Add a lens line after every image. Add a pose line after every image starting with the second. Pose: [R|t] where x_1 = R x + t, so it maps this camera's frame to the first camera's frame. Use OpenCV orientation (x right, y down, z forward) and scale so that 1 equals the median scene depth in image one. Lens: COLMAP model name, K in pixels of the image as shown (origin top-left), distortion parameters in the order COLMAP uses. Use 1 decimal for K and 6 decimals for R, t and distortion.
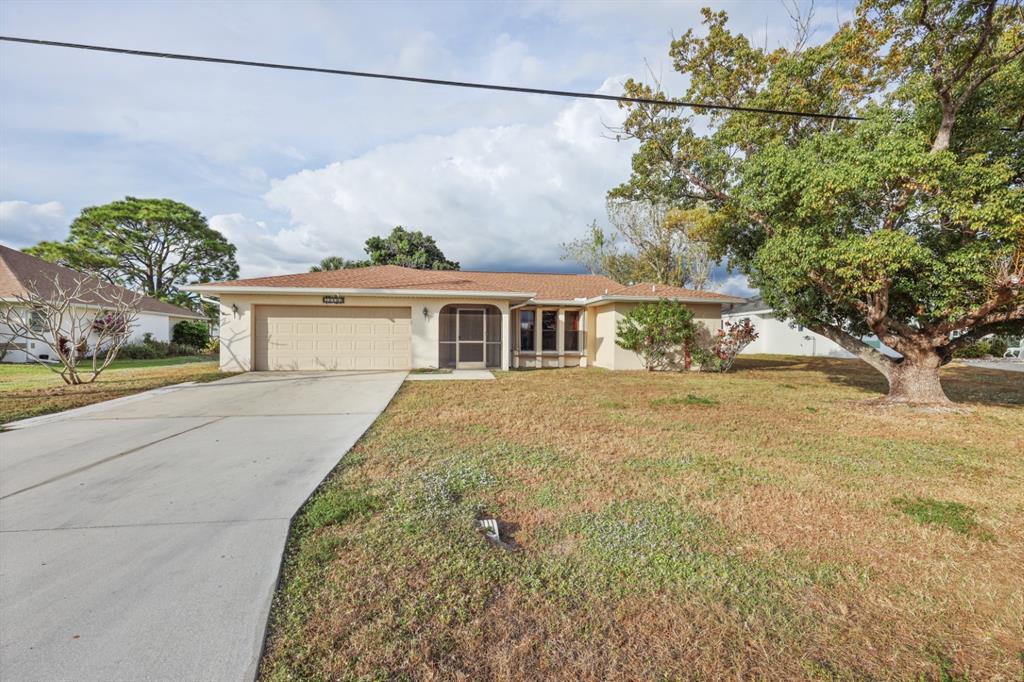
lens RADIAL K [[418.8, 0, 511.6], [0, 418.8, 354.5], [0, 0, 1]] dist [0.001467, 0.000160]
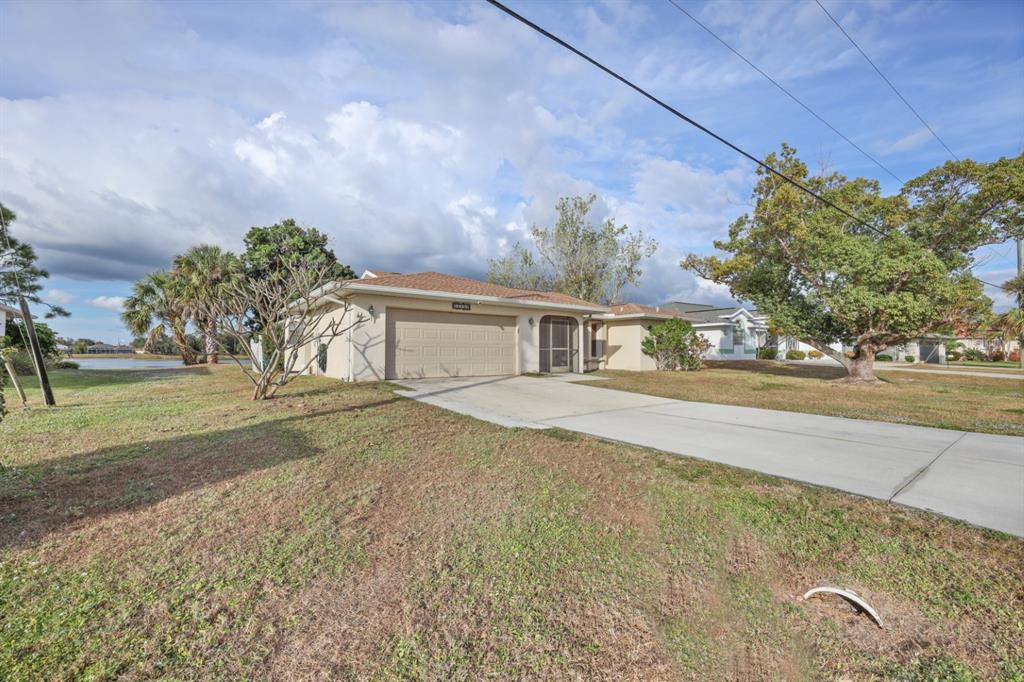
lens RADIAL K [[418.8, 0, 511.6], [0, 418.8, 354.5], [0, 0, 1]] dist [0.001467, 0.000160]
pose [[0.874984, -0.003237, 0.484142, -0.773211], [0.016118, 0.999618, -0.022446, 0.009270], [-0.483884, 0.027443, 0.874702, 0.063963]]
